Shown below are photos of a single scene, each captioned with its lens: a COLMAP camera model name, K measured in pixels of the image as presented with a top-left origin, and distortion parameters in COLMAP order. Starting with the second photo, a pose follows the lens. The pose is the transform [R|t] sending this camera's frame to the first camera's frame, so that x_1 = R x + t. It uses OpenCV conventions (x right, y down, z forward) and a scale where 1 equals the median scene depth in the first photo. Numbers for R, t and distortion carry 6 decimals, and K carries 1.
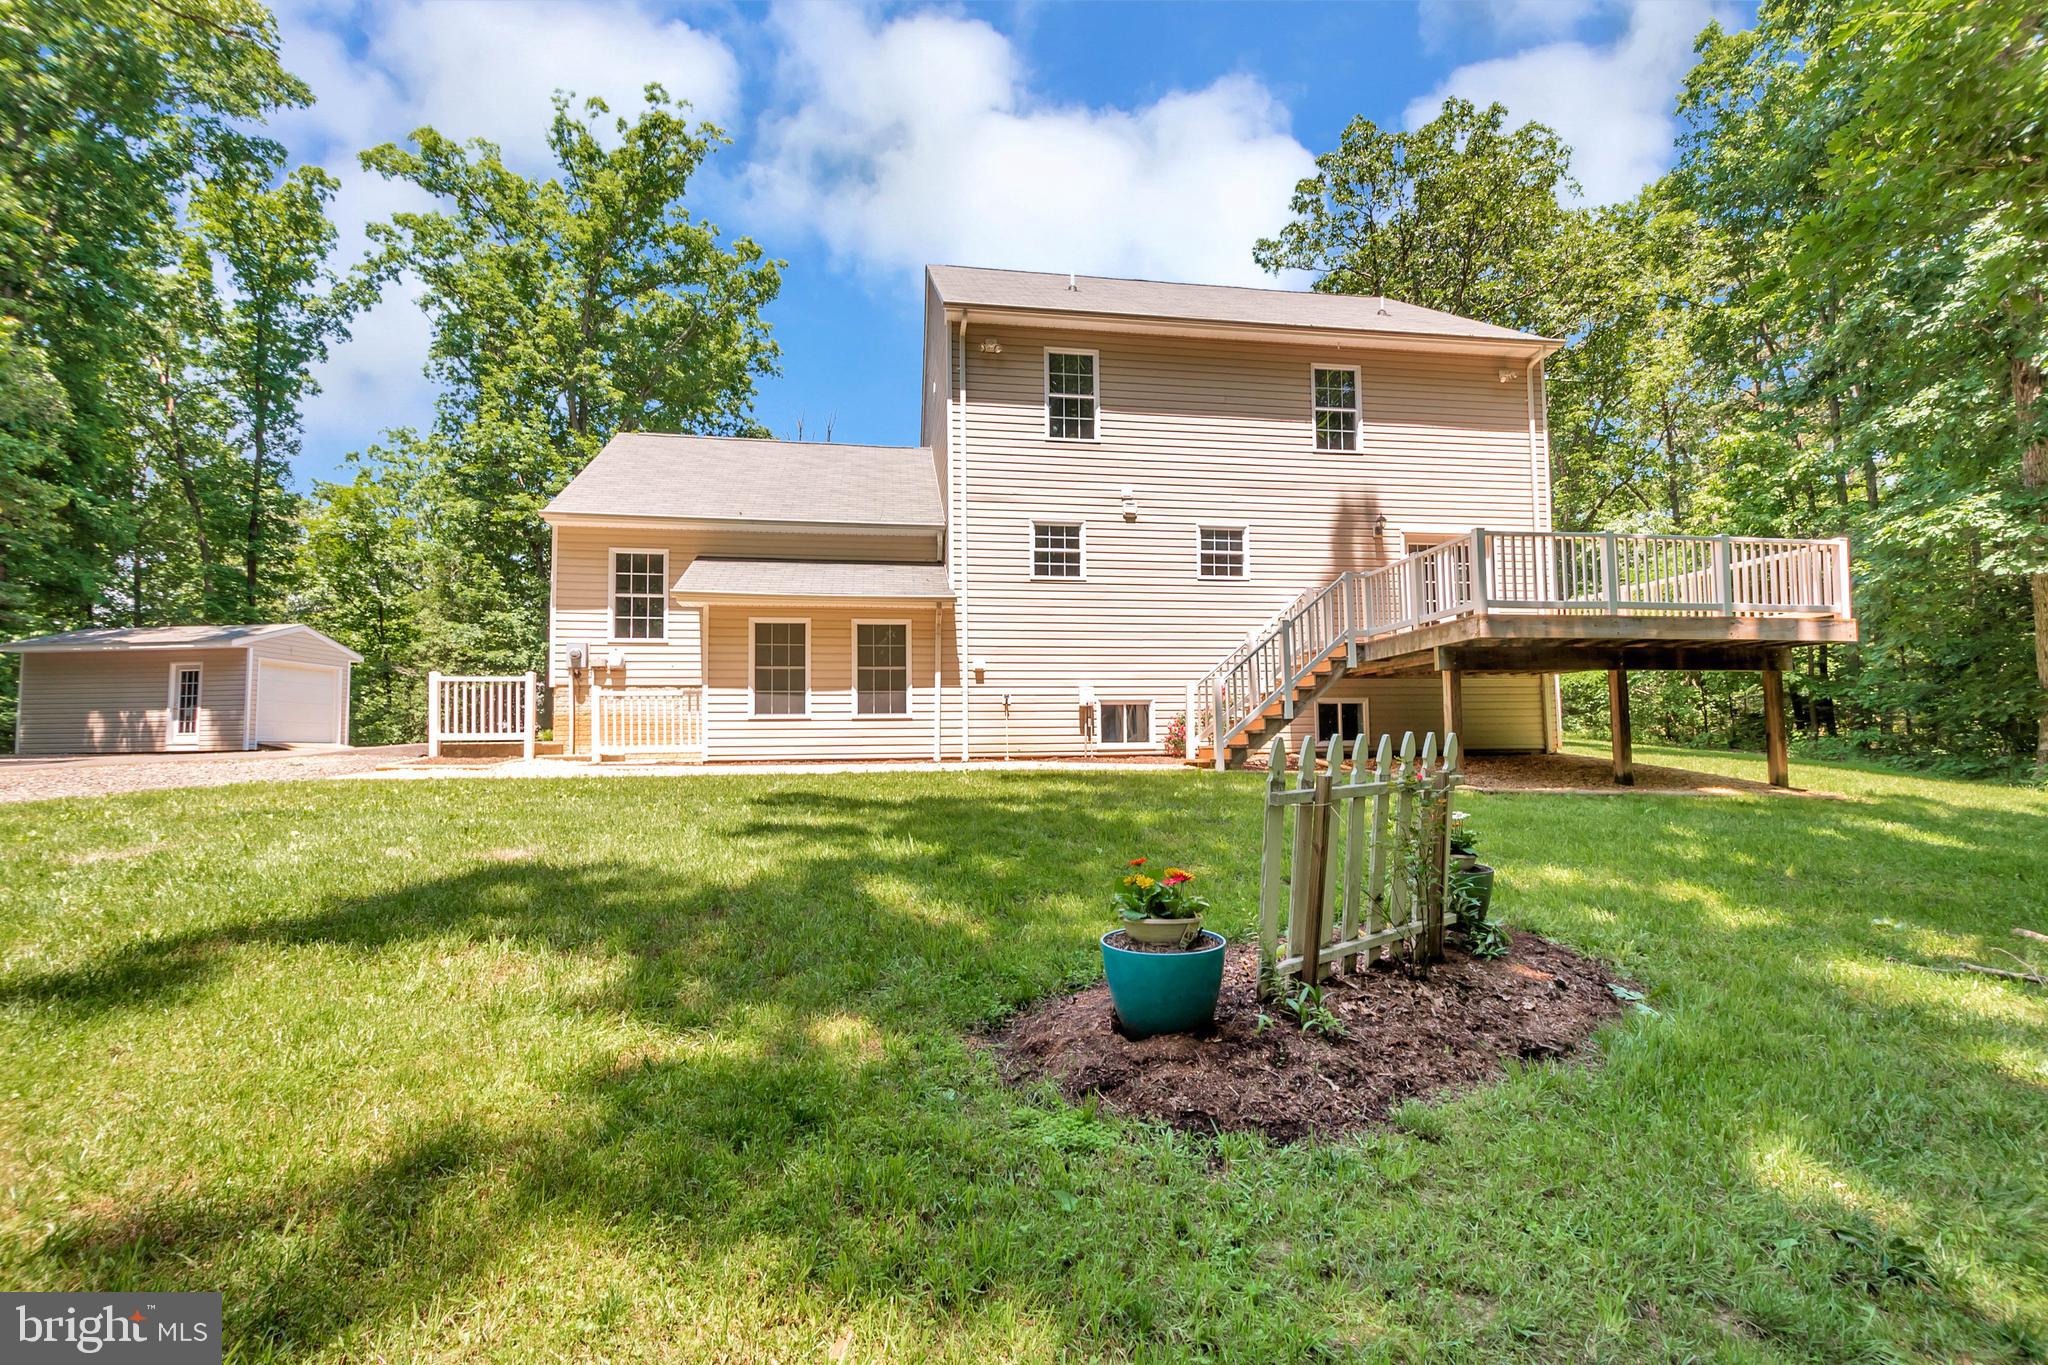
lens RADIAL K [[869.1, 0, 1029.2], [0, 869.1, 676.5], [0, 0, 1]] dist [0.015083, -0.005782]
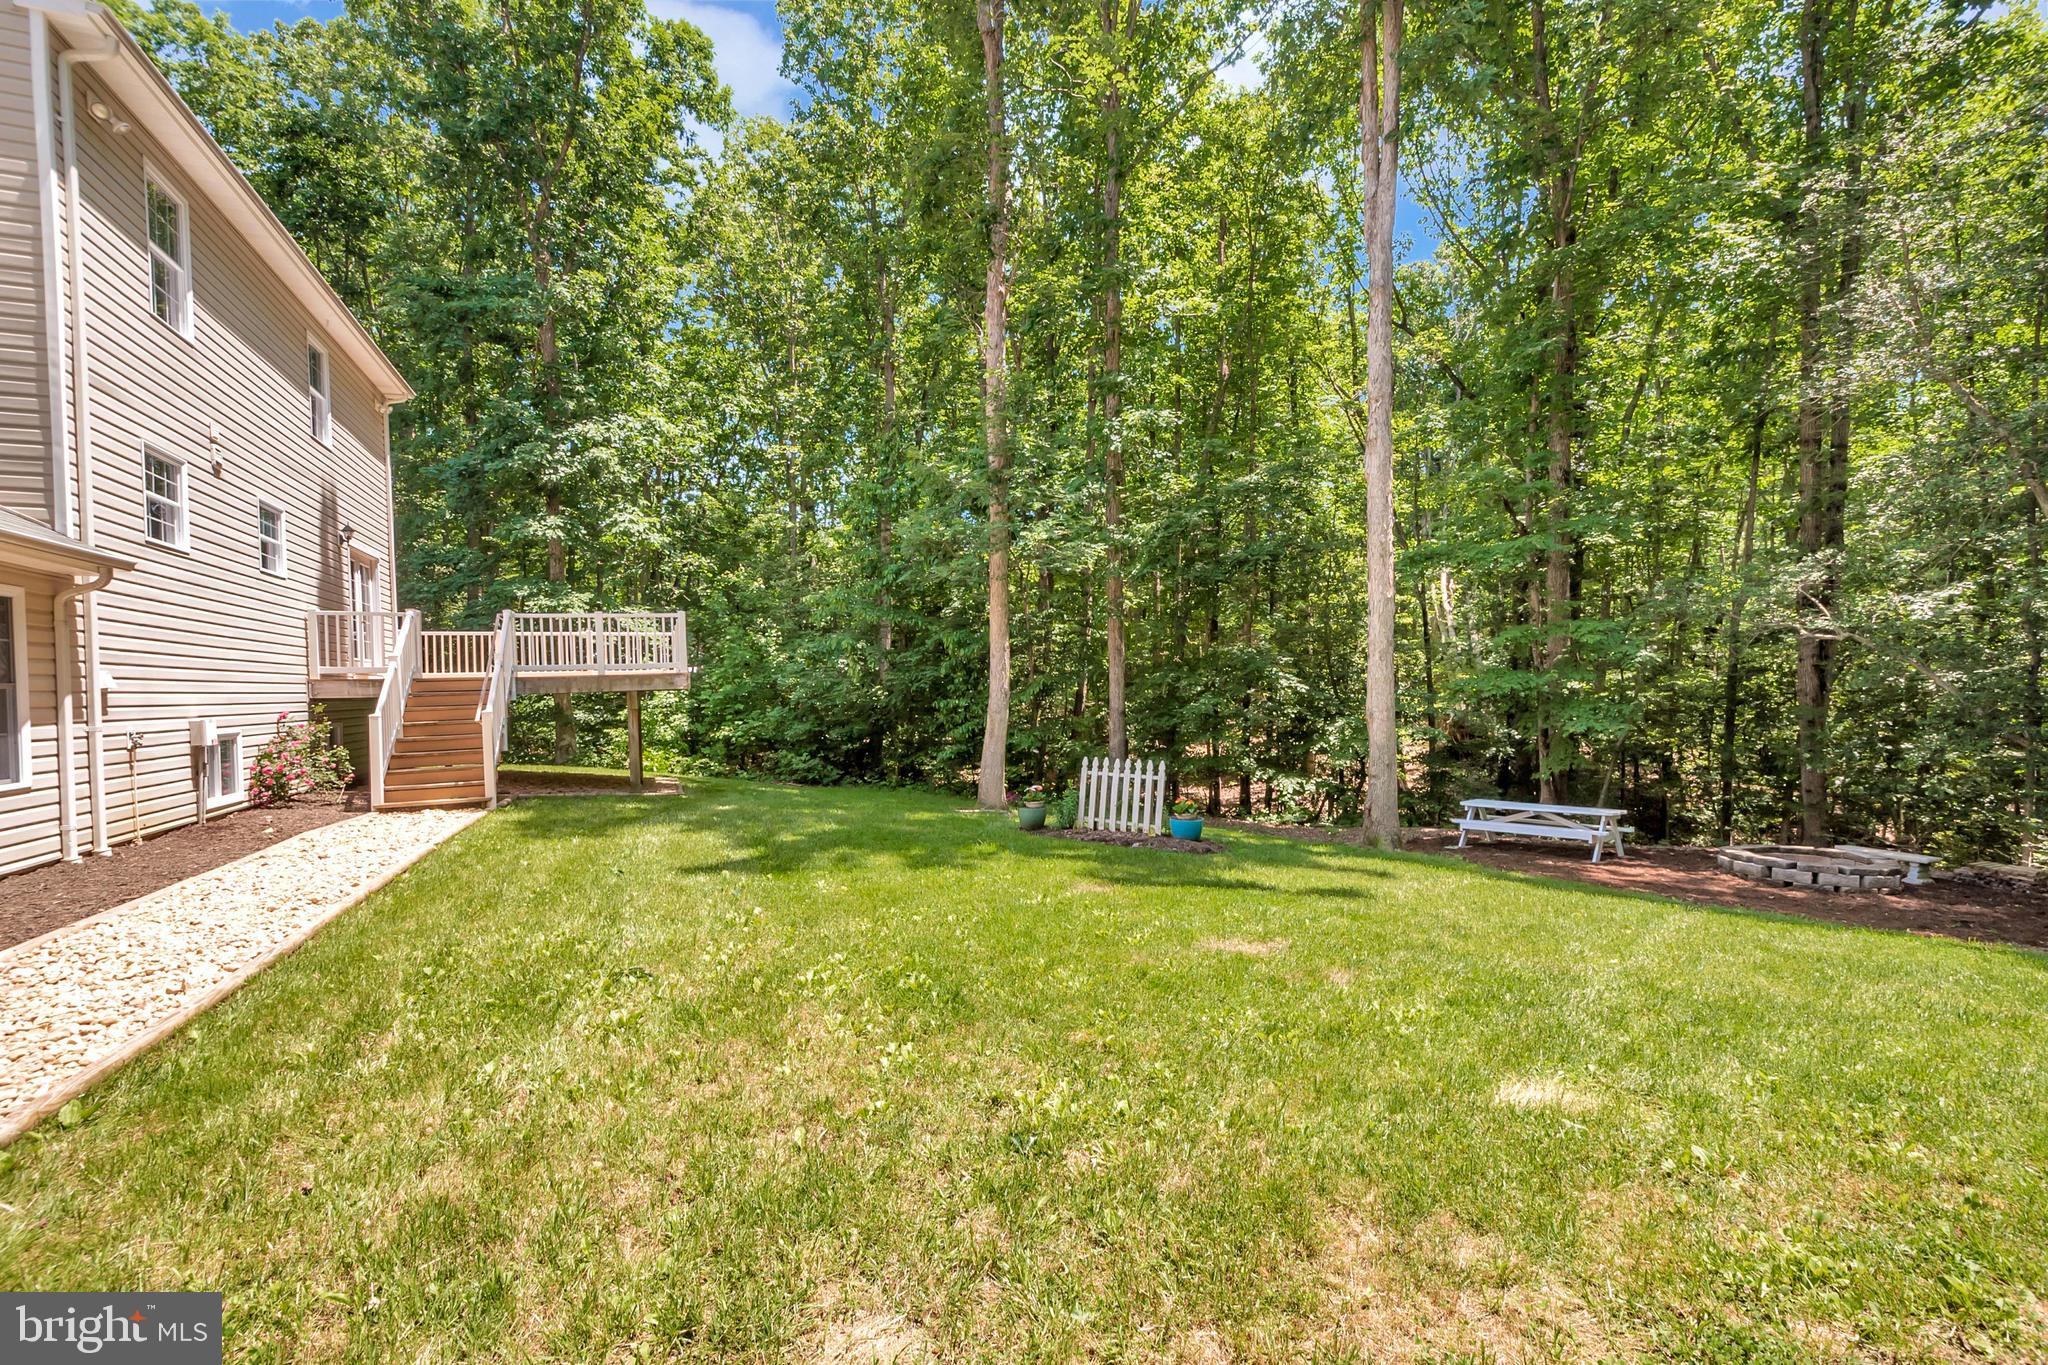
lens RADIAL K [[909.3, 0, 1025.6], [0, 909.3, 669.2], [0, 0, 1]] dist [0.016590, -0.000091]
pose [[-0.226643, 0.034030, 0.973383, -0.749206], [-0.048135, 0.997777, -0.046091, -0.022023], [-0.972788, -0.057300, -0.224501, 0.538048]]
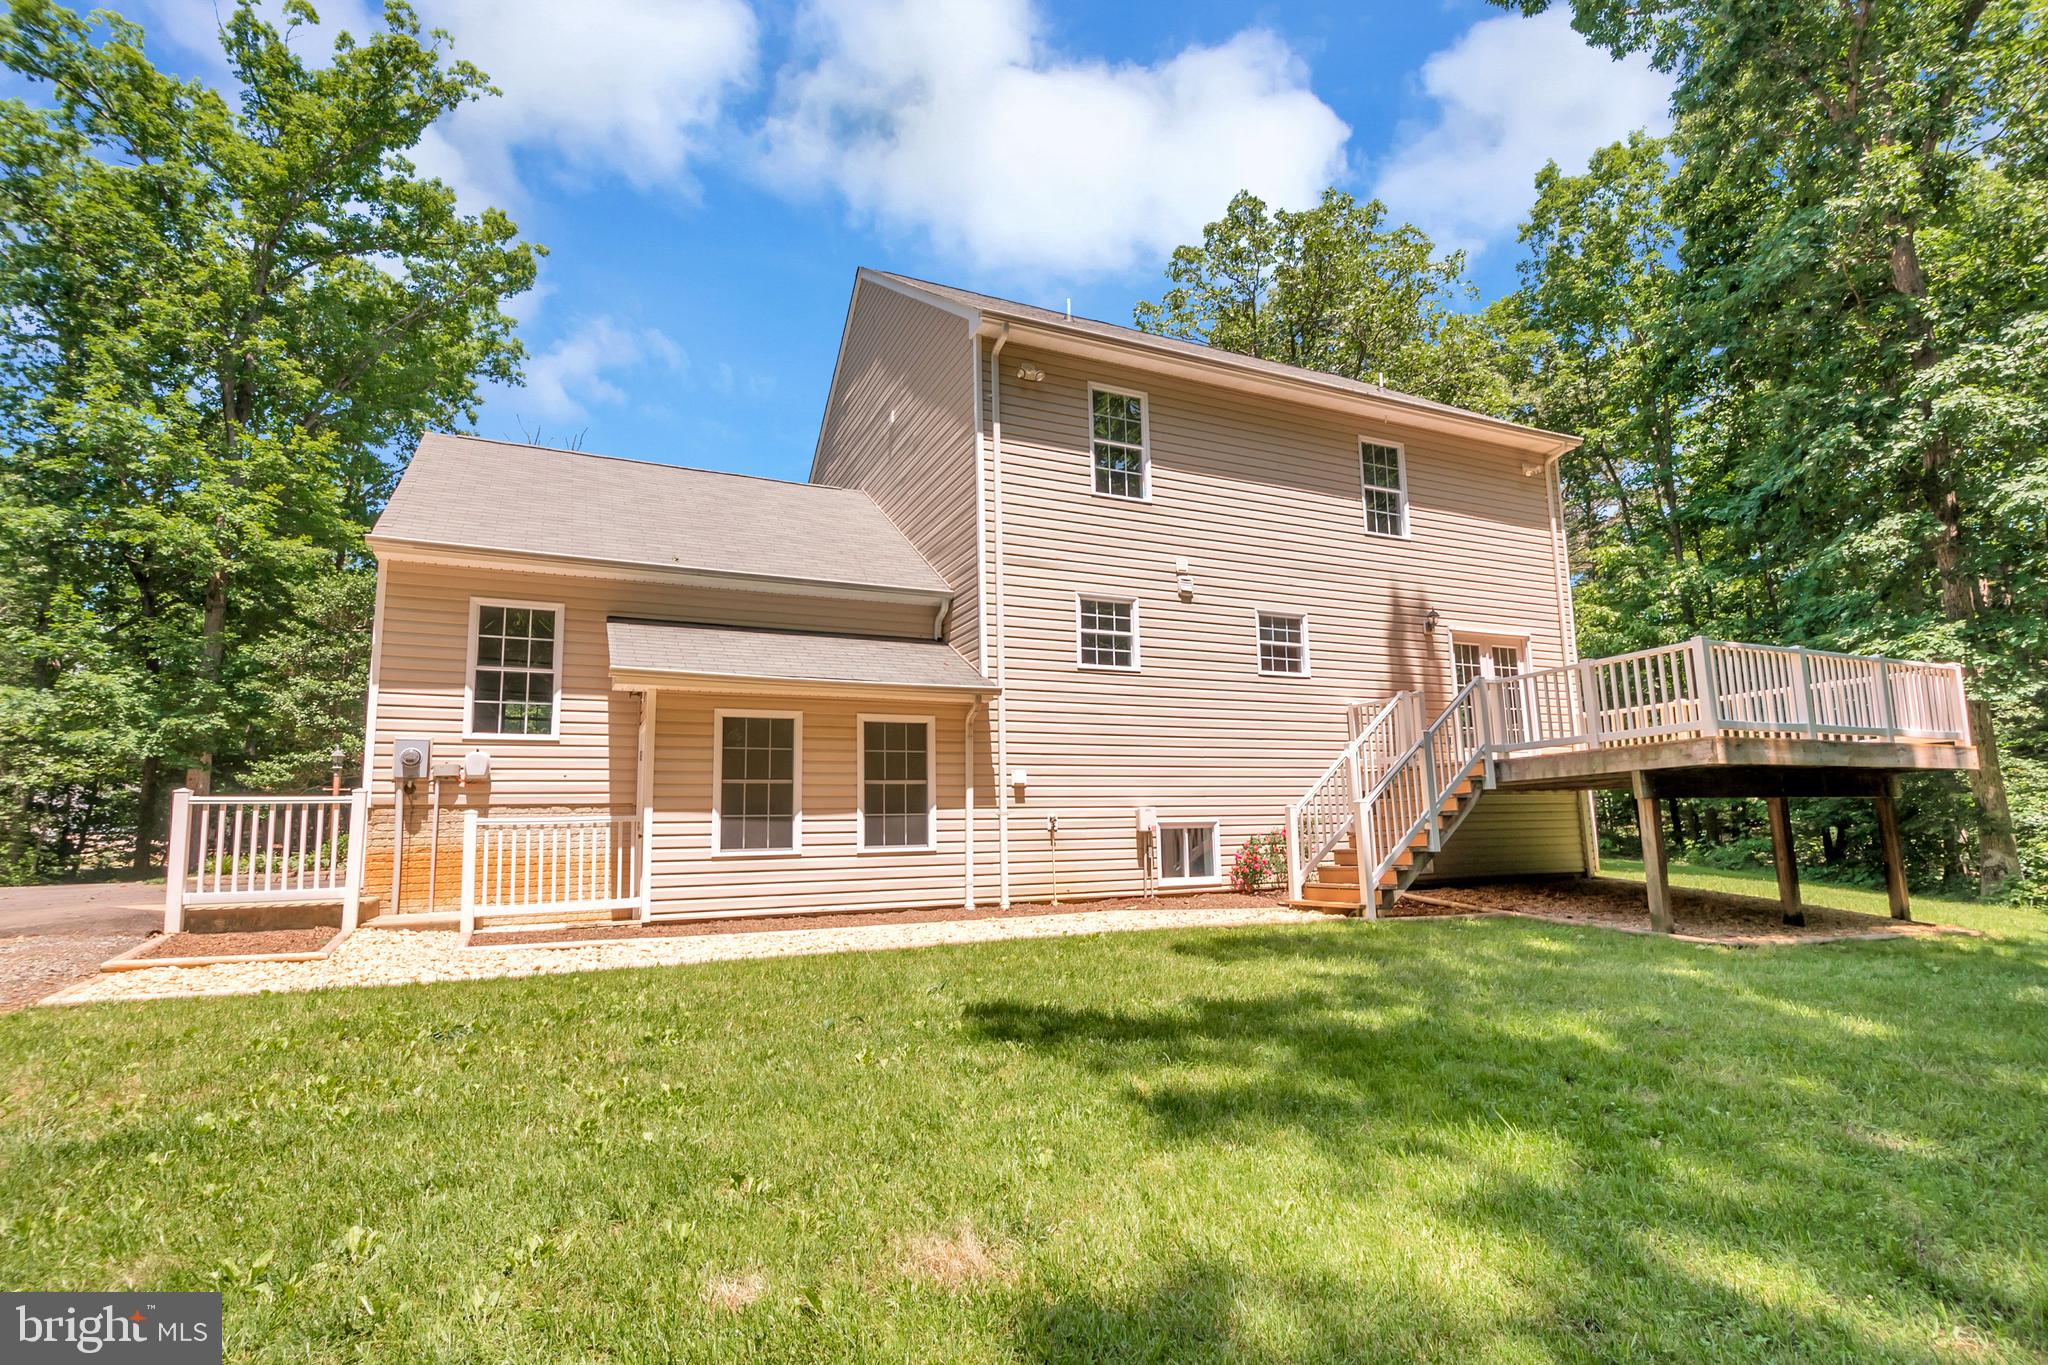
lens RADIAL K [[977.8, 0, 1024.0], [0, 977.8, 682.5], [0, 0, 1]] dist [0.001901, 0.000335]
pose [[0.962024, 0.032909, 0.270974, -0.277533], [-0.010579, 0.996455, -0.083460, -0.024539], [-0.272760, 0.077424, 0.958962, 0.170160]]
